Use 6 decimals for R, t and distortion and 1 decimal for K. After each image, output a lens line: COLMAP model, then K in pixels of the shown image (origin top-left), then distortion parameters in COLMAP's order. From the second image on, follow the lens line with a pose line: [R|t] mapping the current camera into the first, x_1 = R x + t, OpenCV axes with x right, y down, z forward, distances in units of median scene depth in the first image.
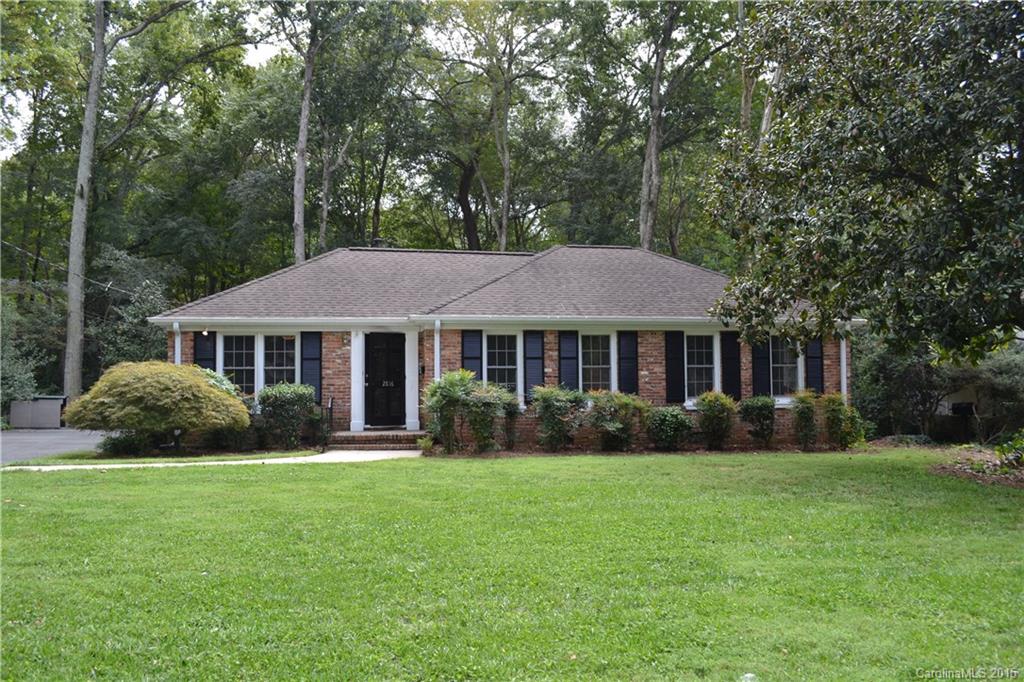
lens RADIAL K [[825.1, 0, 512.0], [0, 825.1, 341.0], [0, 0, 1]] dist [-0.099415, -0.001049]
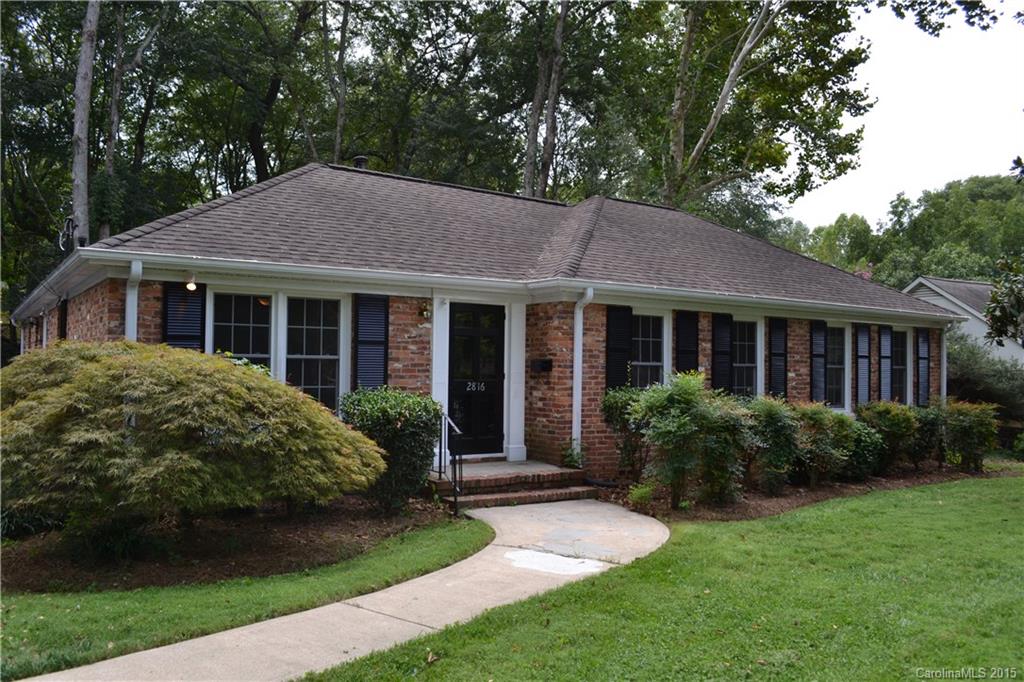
lens RADIAL K [[825.1, 0, 512.0], [0, 825.1, 341.0], [0, 0, 1]] dist [-0.099415, -0.001049]
pose [[0.908564, 0.032690, 0.416465, -0.392849], [-0.042520, 0.998993, 0.014347, 0.008369], [-0.415576, -0.030743, 0.909039, 0.440248]]
